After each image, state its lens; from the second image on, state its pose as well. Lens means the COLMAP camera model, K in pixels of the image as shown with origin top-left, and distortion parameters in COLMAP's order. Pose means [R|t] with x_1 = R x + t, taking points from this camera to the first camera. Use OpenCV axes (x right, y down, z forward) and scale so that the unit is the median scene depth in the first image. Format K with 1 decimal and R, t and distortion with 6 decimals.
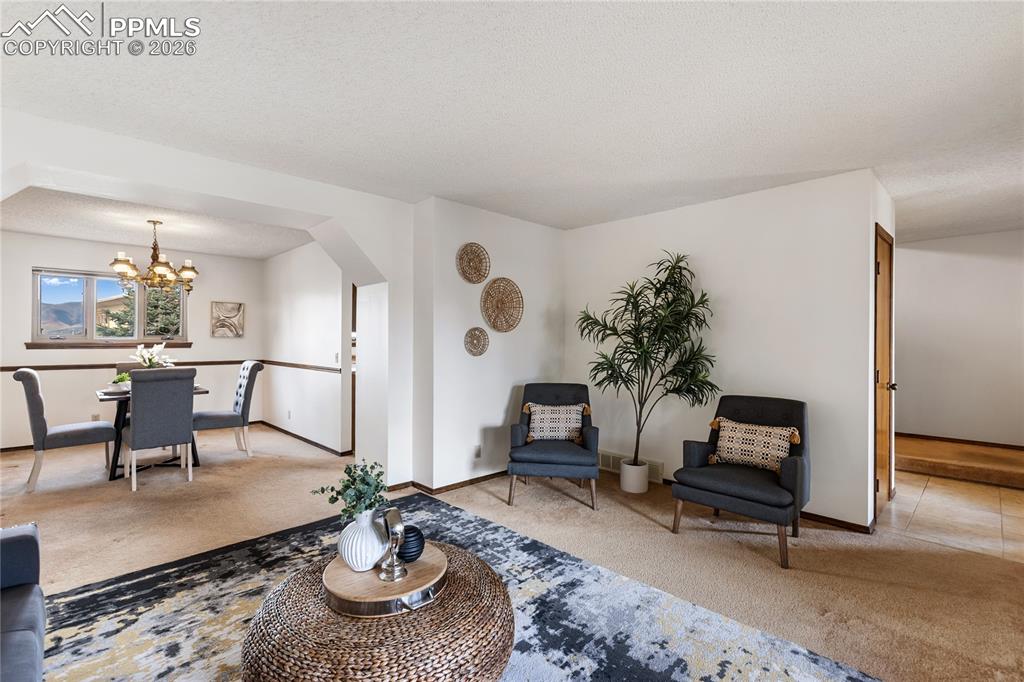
lens RADIAL K [[463.2, 0, 512.9], [0, 463.2, 337.4], [0, 0, 1]] dist [0.006085, -0.000081]
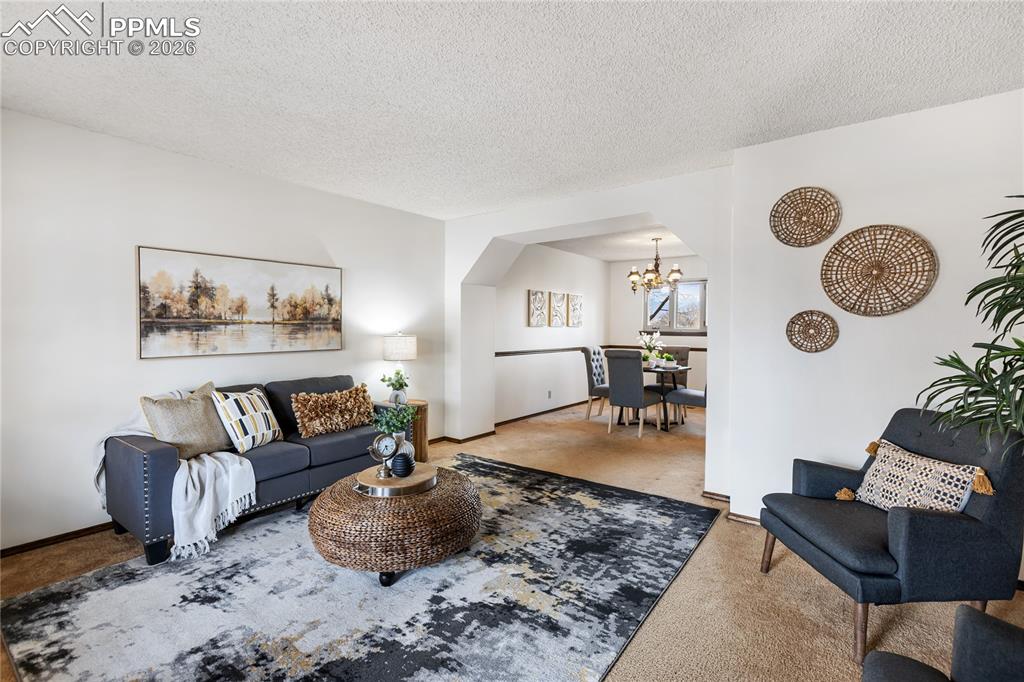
lens RADIAL K [[463.2, 0, 517.9], [0, 463.2, 333.7], [0, 0, 1]] dist [0.006085, -0.000081]
pose [[0.152903, 0.010485, -0.988186, 0.720803], [-0.001635, 0.999945, 0.010357, 0.008570], [0.988240, 0.000032, 0.152912, 0.641729]]
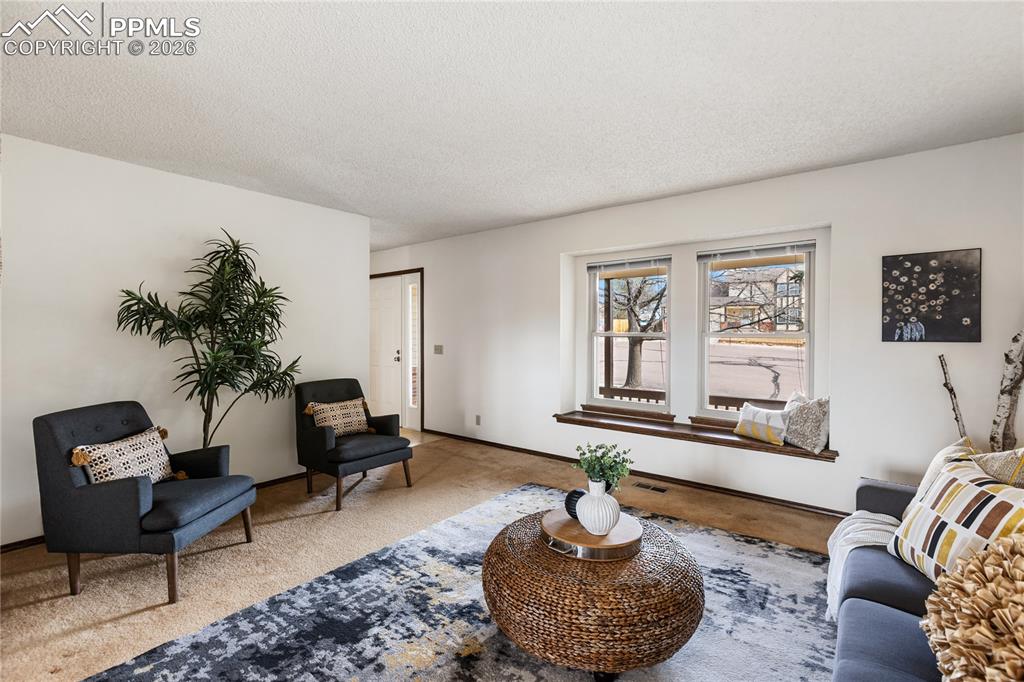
lens RADIAL K [[463.2, 0, 506.3], [0, 463.2, 335.8], [0, 0, 1]] dist [0.006085, -0.000081]
pose [[-0.109431, -0.011672, 0.993926, -0.789070], [-0.003293, 0.999930, 0.011380, -0.001175], [-0.993989, -0.002028, -0.109462, 0.746743]]
